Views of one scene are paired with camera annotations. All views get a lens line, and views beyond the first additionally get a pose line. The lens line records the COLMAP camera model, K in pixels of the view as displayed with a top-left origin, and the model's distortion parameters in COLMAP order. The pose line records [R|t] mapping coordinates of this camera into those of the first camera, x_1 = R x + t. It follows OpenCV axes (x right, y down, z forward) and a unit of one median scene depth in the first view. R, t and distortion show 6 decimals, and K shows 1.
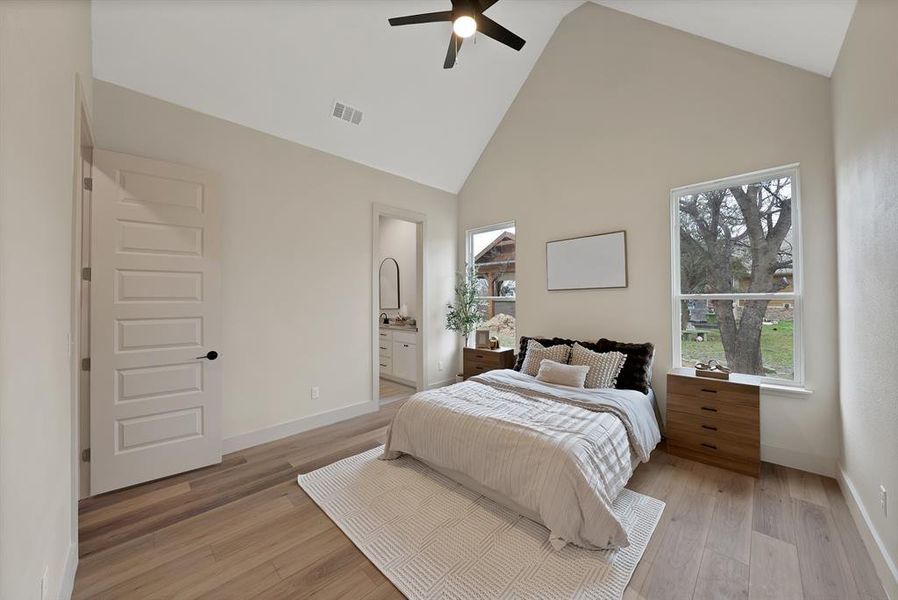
lens RADIAL K [[320.1, 0, 447.8], [0, 320.1, 298.1], [0, 0, 1]] dist [-0.026569, 0.006533]
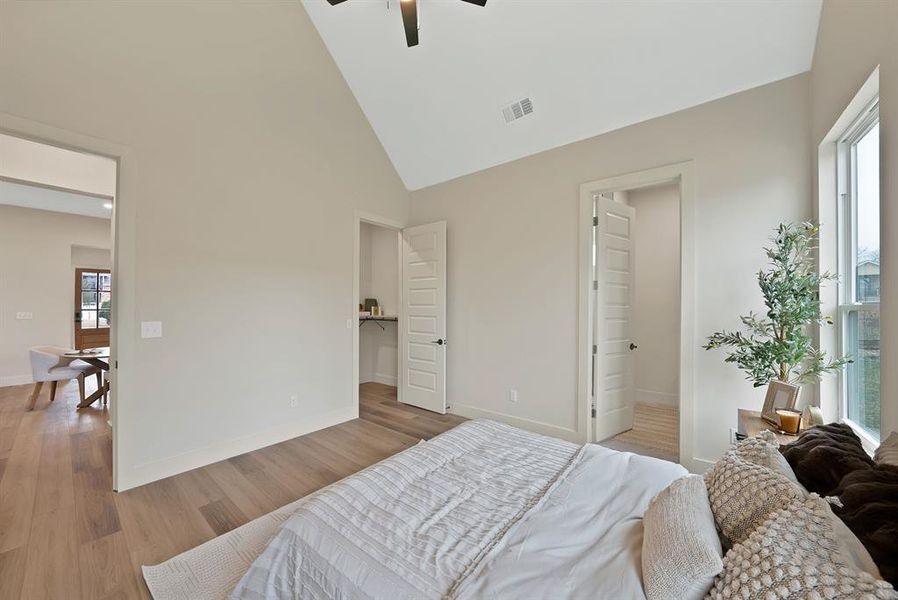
lens RADIAL K [[325.2, 0, 448.6], [0, 325.2, 302.9], [0, 0, 1]] dist [-0.026839, 0.006664]
pose [[0.104144, -0.003452, -0.994556, 0.573142], [0.009490, 0.999952, -0.002477, -0.002132], [0.994517, -0.009181, 0.104172, 0.632496]]
